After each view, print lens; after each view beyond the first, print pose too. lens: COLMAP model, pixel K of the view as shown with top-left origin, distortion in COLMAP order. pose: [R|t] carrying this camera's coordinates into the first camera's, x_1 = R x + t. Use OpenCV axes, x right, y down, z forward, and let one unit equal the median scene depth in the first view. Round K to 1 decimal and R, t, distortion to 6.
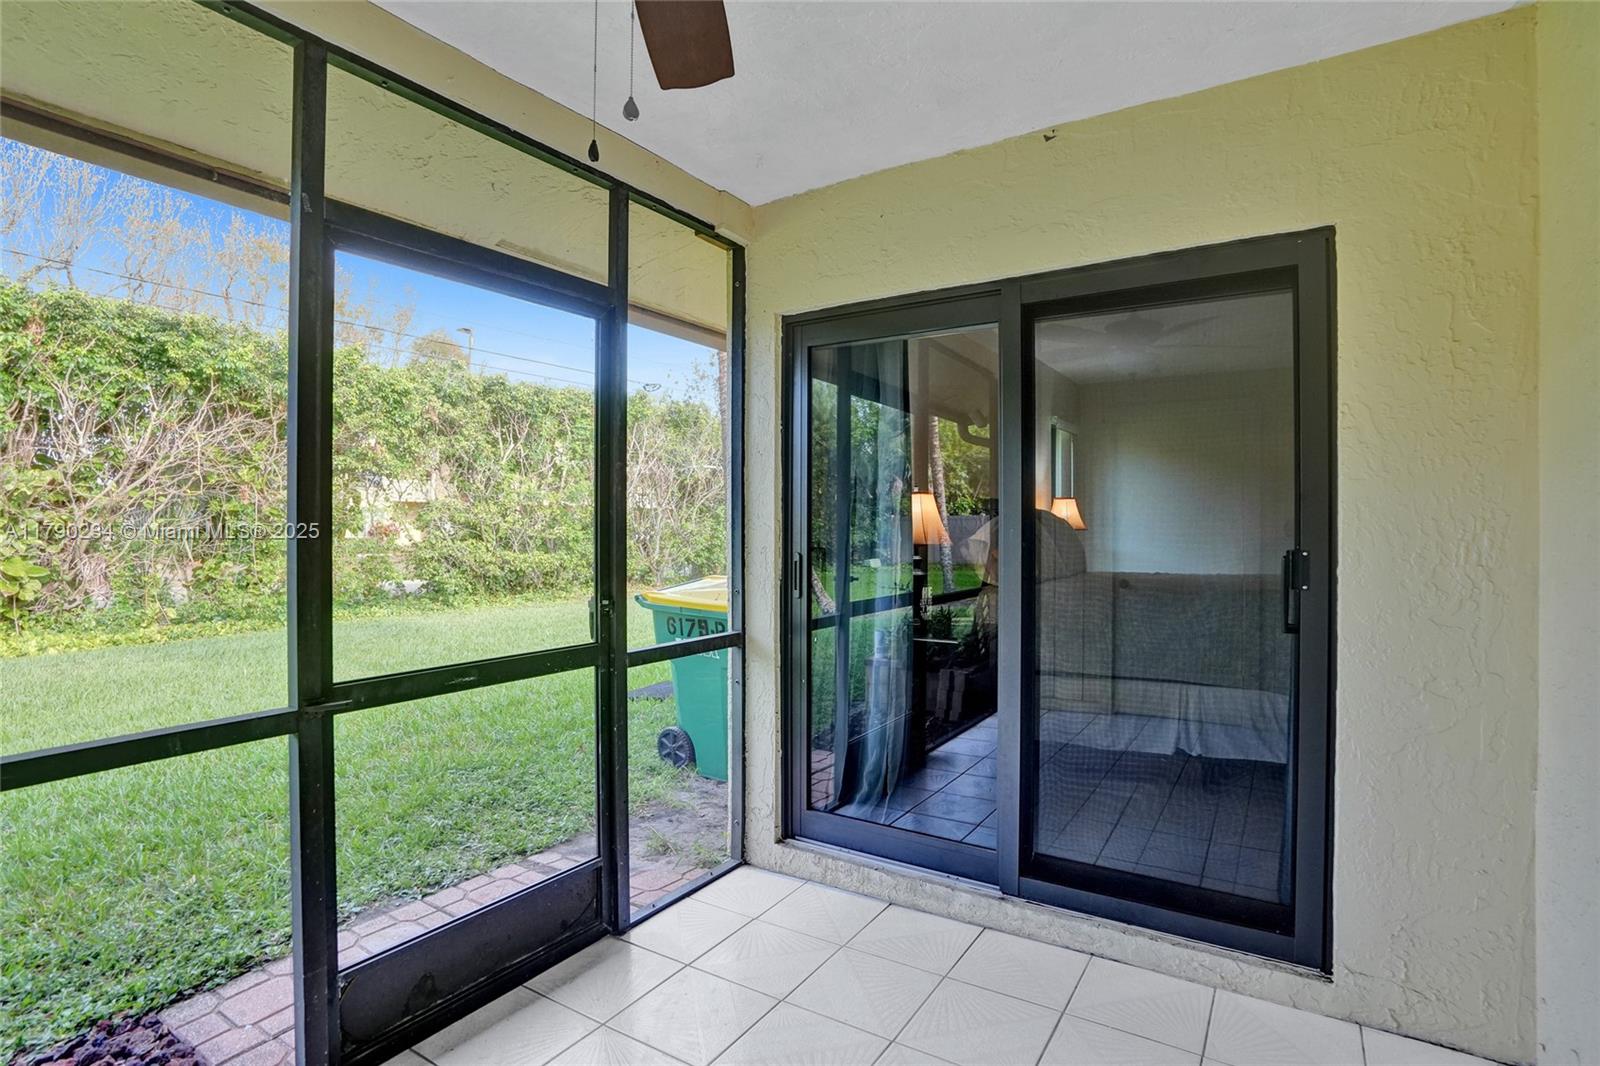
lens RADIAL K [[764.3, 0, 819.4], [0, 764.3, 531.7], [0, 0, 1]] dist [-0.061338, 0.026866]
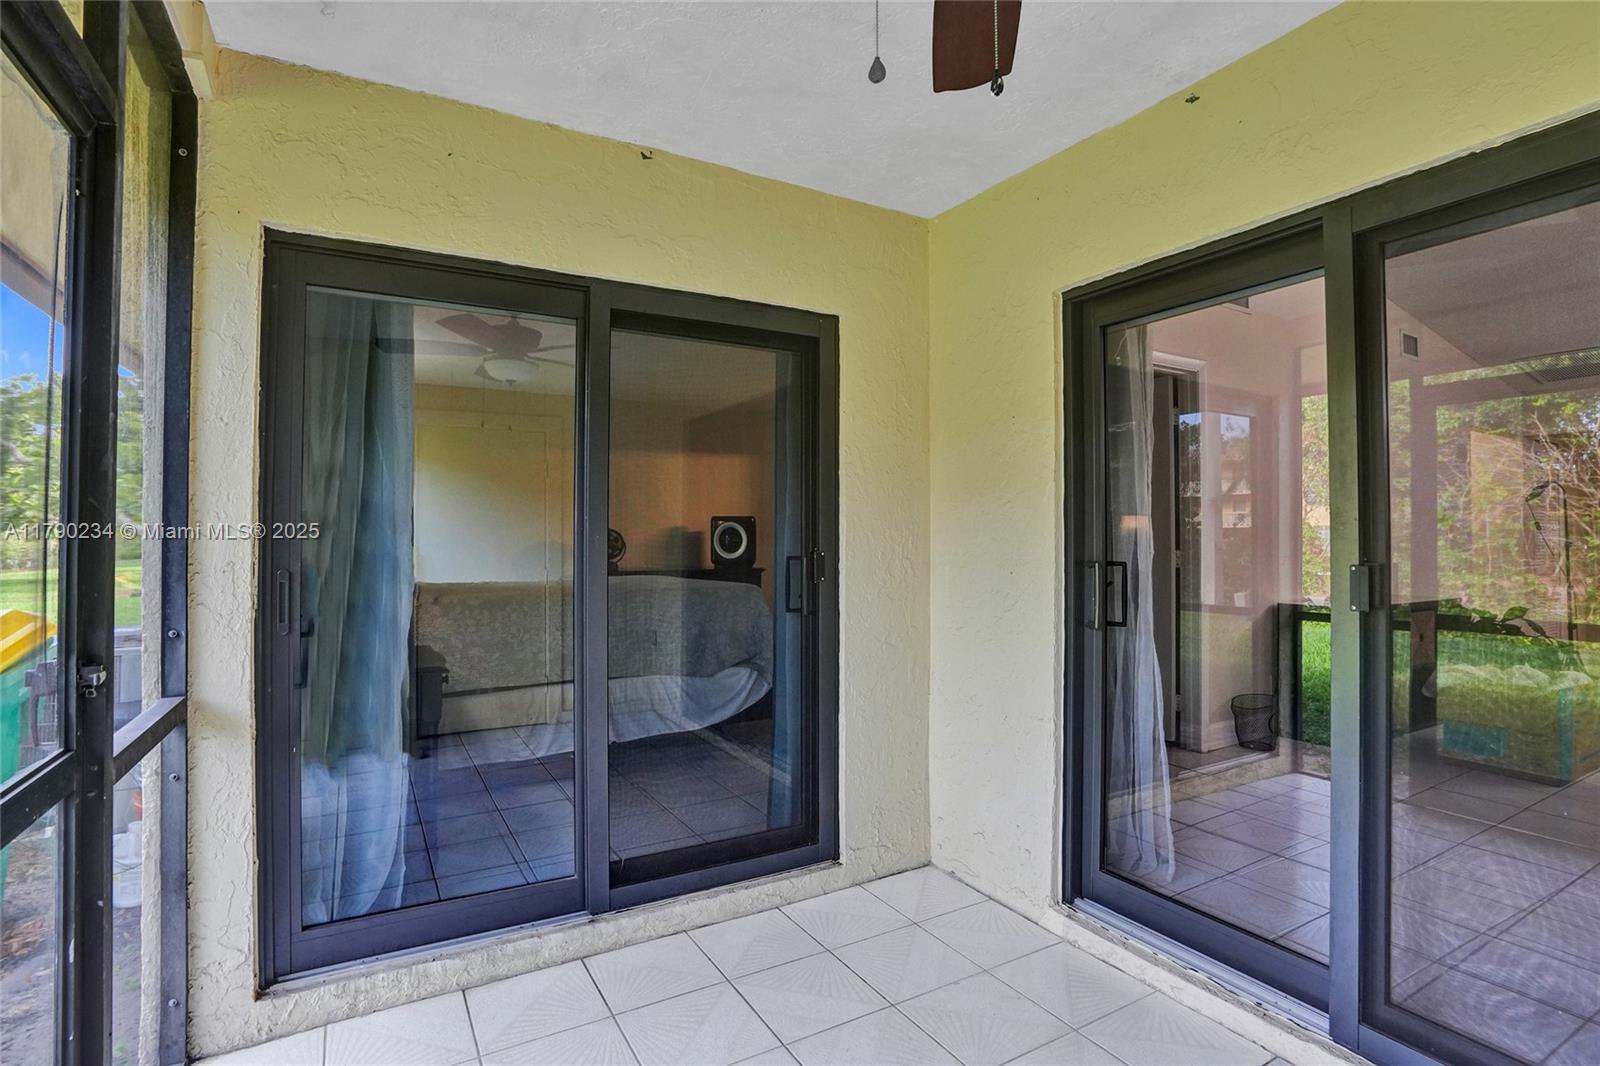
lens RADIAL K [[764.3, 0, 819.4], [0, 764.3, 531.7], [0, 0, 1]] dist [-0.061338, 0.026866]
pose [[0.492150, 0.005933, 0.870490, -0.454800], [0.005687, 0.999934, -0.010031, 0.002798], [-0.870492, 0.009887, 0.492084, 0.275444]]
